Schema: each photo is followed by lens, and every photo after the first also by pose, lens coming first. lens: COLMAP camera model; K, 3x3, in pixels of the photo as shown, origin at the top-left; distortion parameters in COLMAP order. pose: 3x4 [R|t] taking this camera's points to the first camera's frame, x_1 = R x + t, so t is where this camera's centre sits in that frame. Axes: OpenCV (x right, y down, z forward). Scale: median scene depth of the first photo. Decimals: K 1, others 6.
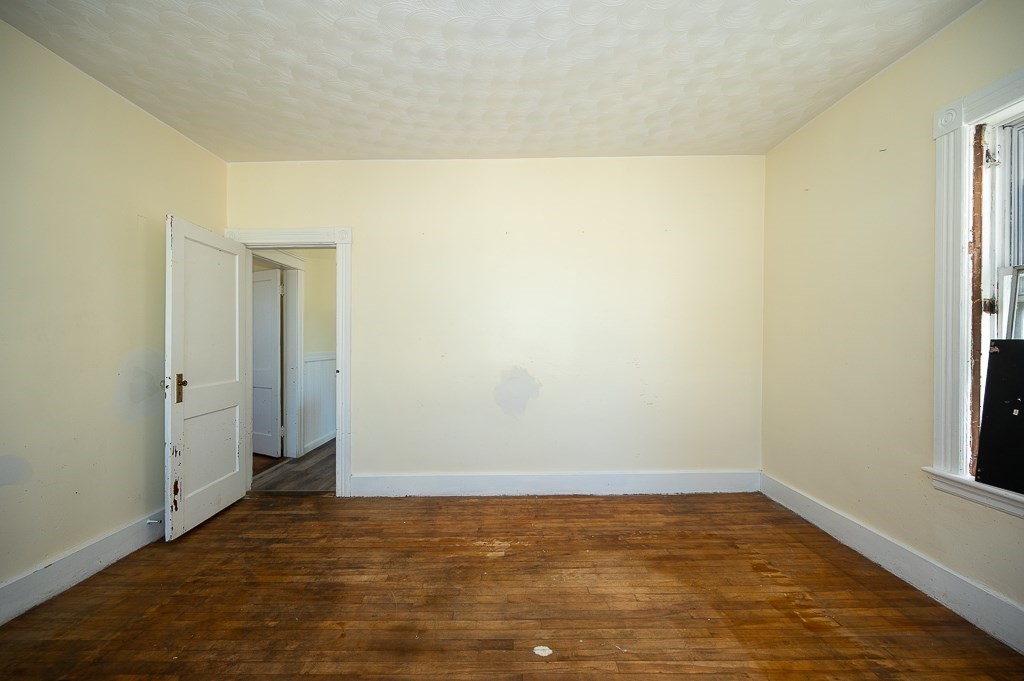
lens RADIAL K [[402.1, 0, 507.5], [0, 402.1, 343.6], [0, 0, 1]] dist [-0.000062, -0.000153]
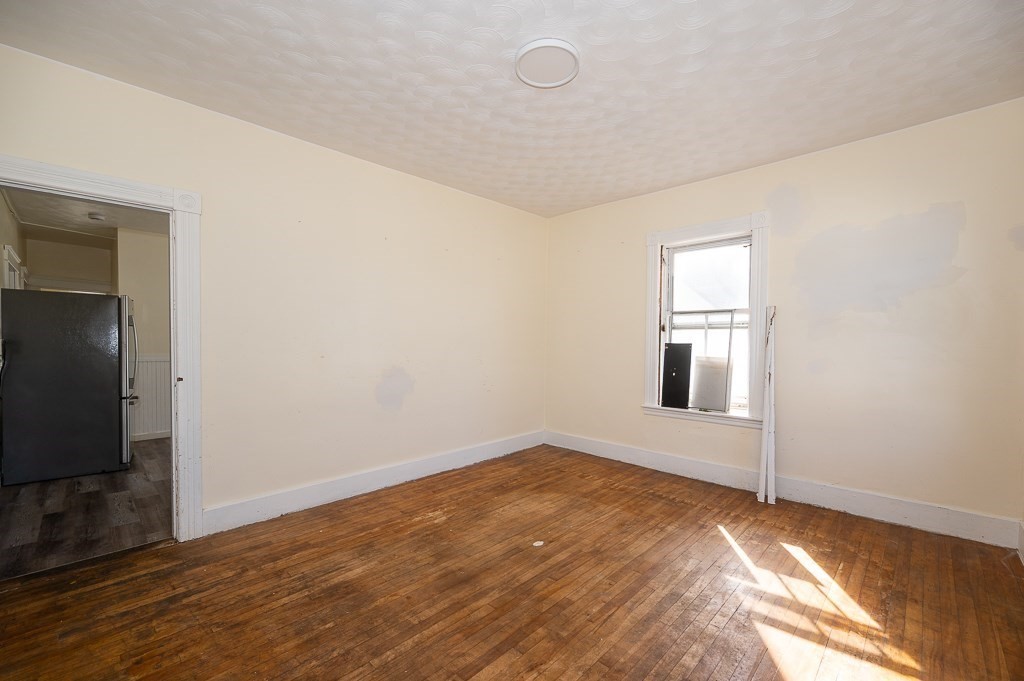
lens RADIAL K [[420.6, 0, 531.5], [0, 420.6, 353.7], [0, 0, 1]] dist [0.000227, -0.000133]
pose [[0.681563, -0.010967, 0.731677, -0.711511], [-0.001847, 0.999859, 0.016707, 0.007292], [-0.731757, -0.012739, 0.681447, -0.043710]]
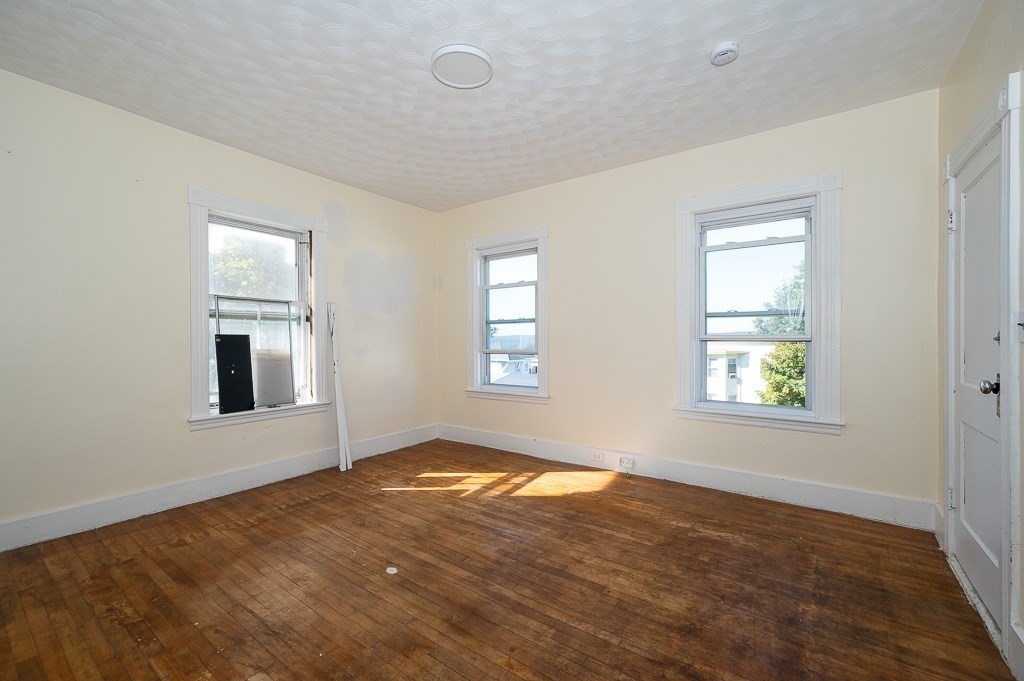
lens RADIAL K [[428.1, 0, 512.0], [0, 428.1, 340.5], [0, 0, 1]] dist [0.001201, 0.000413]
pose [[-0.812085, 0.002855, 0.583533, -0.671304], [0.010440, 0.999899, 0.009637, 0.007998], [-0.583446, 0.013918, -0.812033, 1.221532]]
